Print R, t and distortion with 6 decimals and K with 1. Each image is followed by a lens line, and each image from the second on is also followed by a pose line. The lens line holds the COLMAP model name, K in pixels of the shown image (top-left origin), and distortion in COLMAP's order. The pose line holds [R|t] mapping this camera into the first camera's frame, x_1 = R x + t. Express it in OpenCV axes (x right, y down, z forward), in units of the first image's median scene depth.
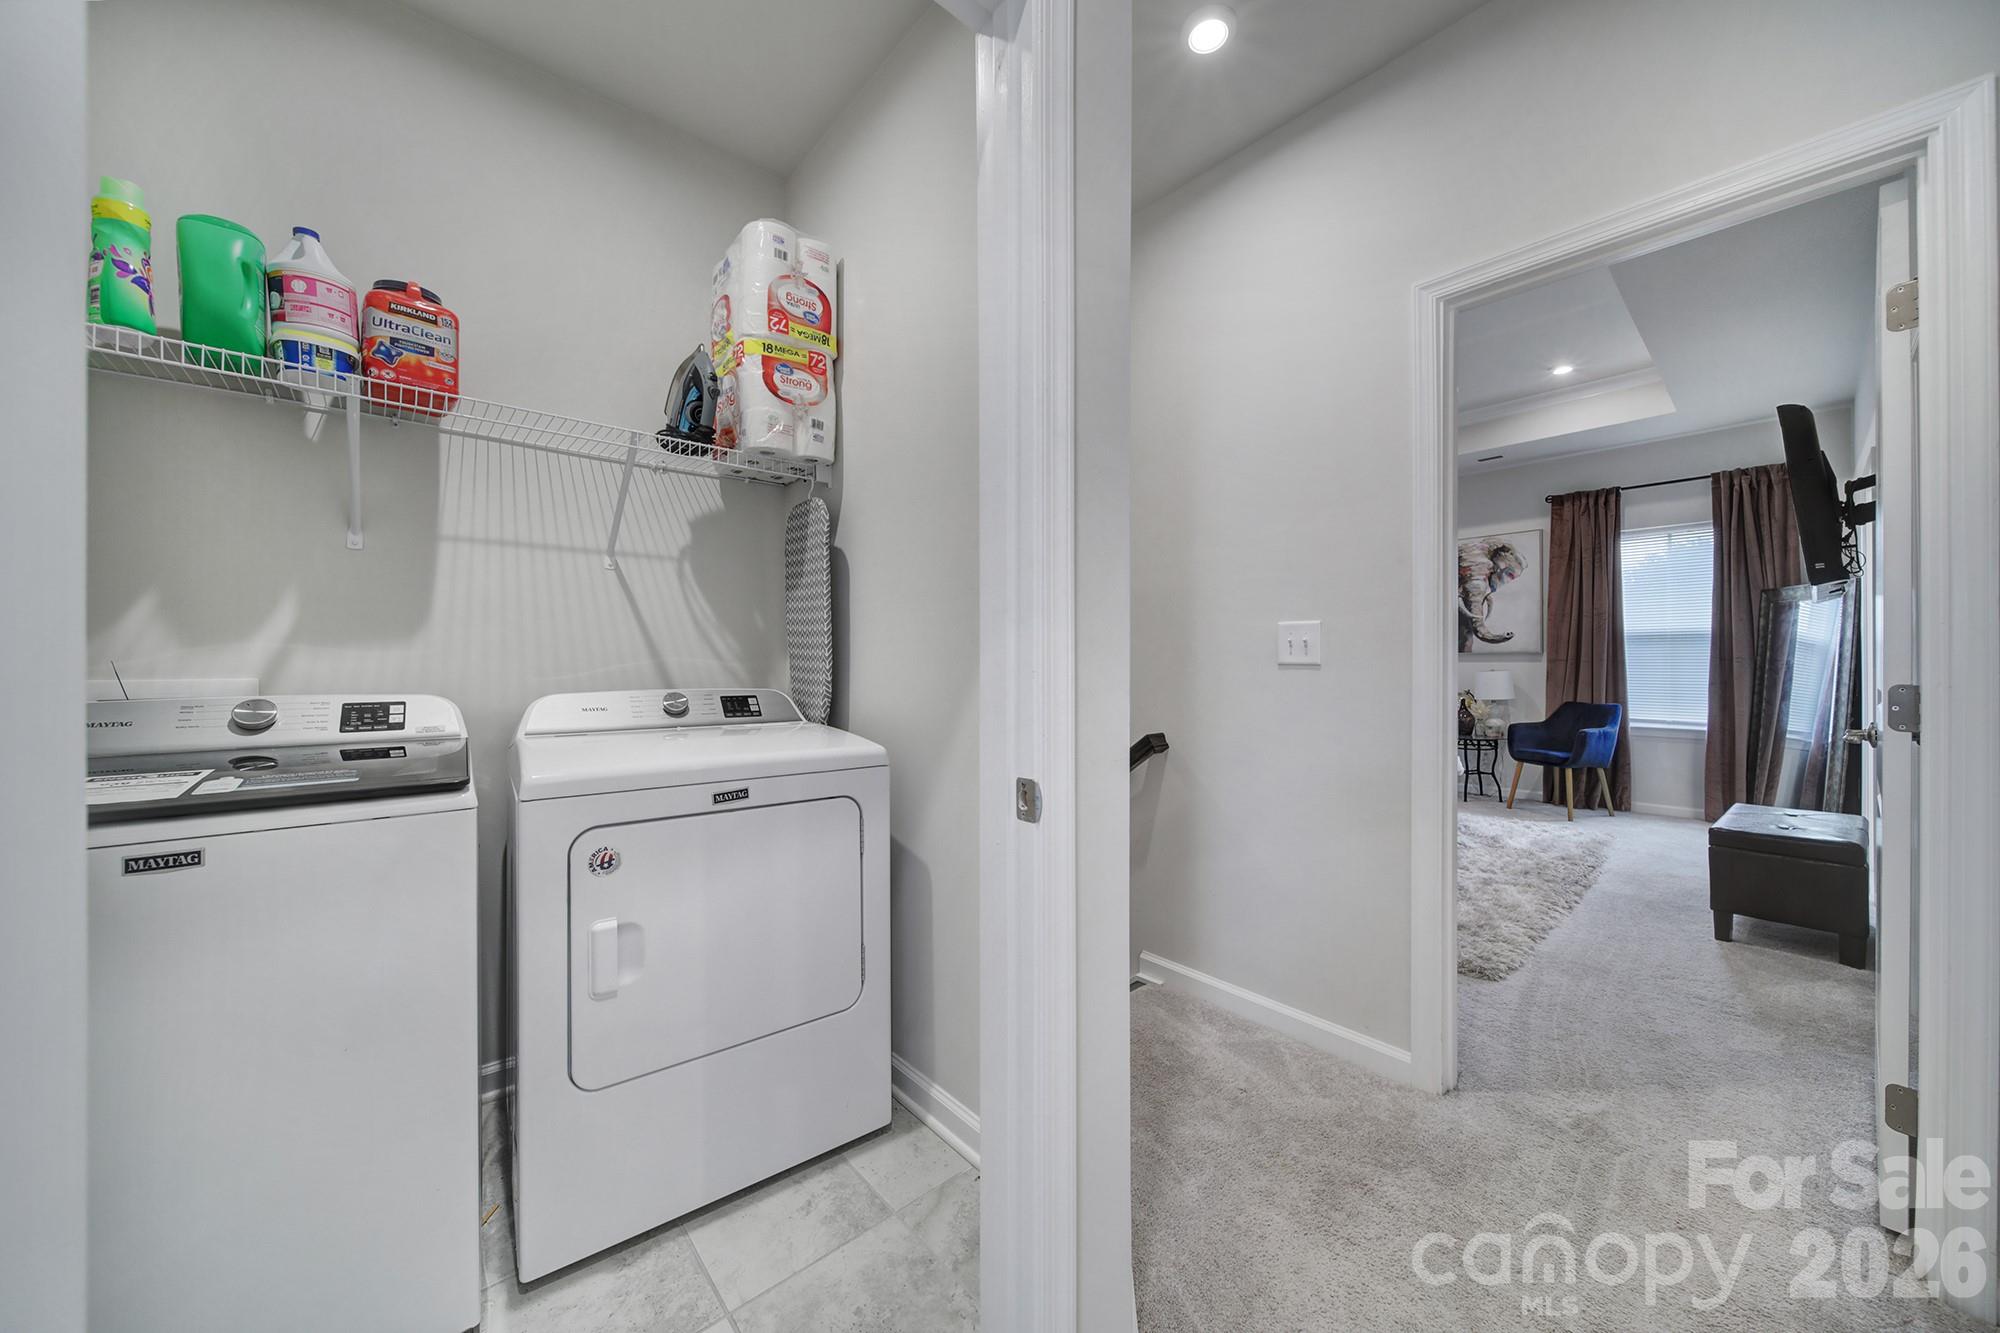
lens RADIAL K [[737.8, 0, 988.7], [0, 737.8, 662.1], [0, 0, 1]] dist [-0.001238, -0.000314]
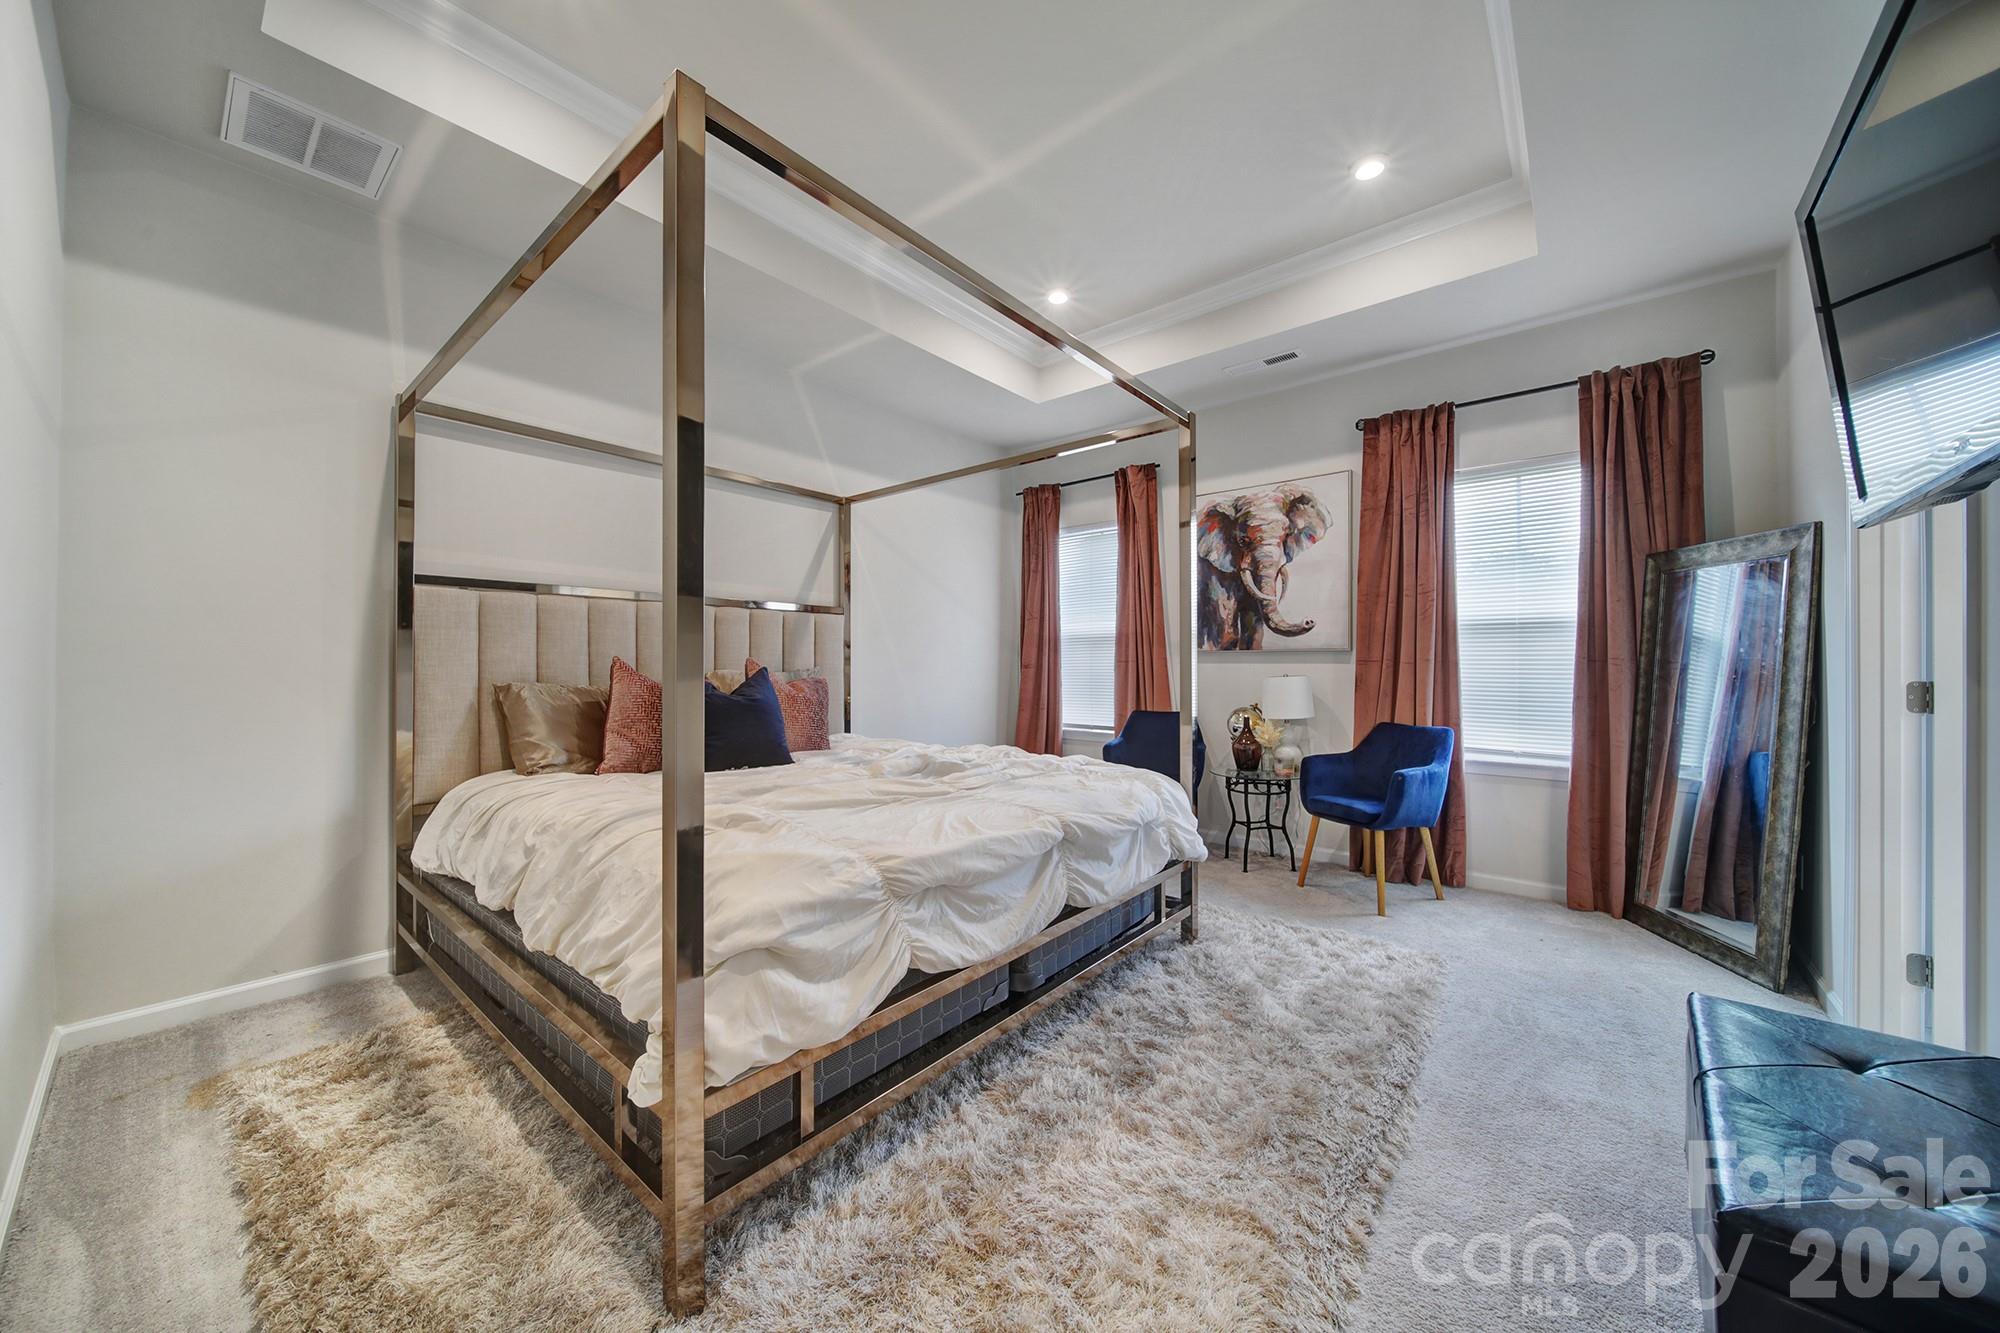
lens RADIAL K [[737.8, 0, 995.6], [0, 737.8, 668.9], [0, 0, 1]] dist [-0.001238, -0.000314]
pose [[0.987096, -0.002296, 0.160115, 0.330451], [0.000352, 0.999926, 0.012166, -0.003860], [-0.160131, -0.011952, 0.987023, 0.393892]]
